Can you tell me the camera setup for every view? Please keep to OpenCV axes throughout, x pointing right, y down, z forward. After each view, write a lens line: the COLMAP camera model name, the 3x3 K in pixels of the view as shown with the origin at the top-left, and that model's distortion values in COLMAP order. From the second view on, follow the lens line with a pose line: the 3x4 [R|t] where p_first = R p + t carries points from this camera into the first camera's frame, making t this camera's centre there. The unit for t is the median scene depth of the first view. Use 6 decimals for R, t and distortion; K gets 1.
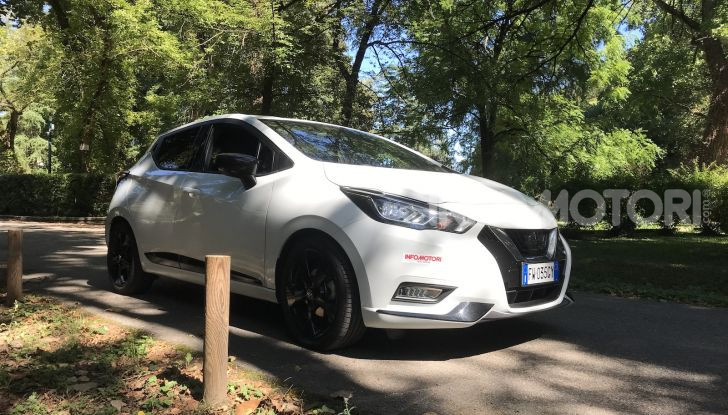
lens RADIAL K [[612.1, 0, 363.3], [0, 612.1, 177.0], [0, 0, 1]] dist [0.005768, -0.001477]
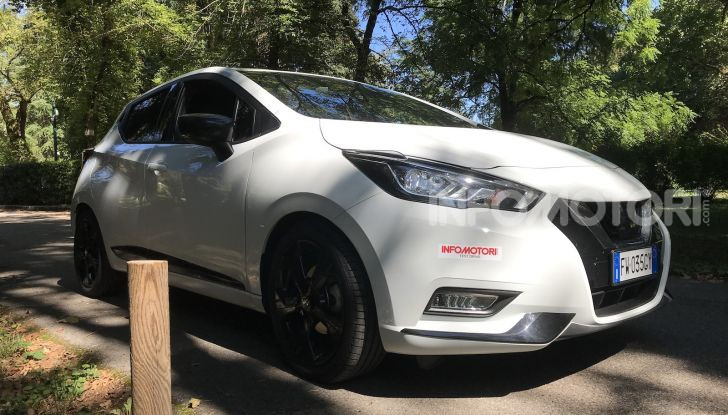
lens RADIAL K [[612.1, 0, 363.3], [0, 612.1, 177.0], [0, 0, 1]] dist [0.005768, -0.001477]
pose [[0.998980, -0.035184, -0.028296, 0.002419], [0.036165, 0.998735, 0.034944, 0.013215], [0.027031, -0.035932, 0.998989, 0.174550]]
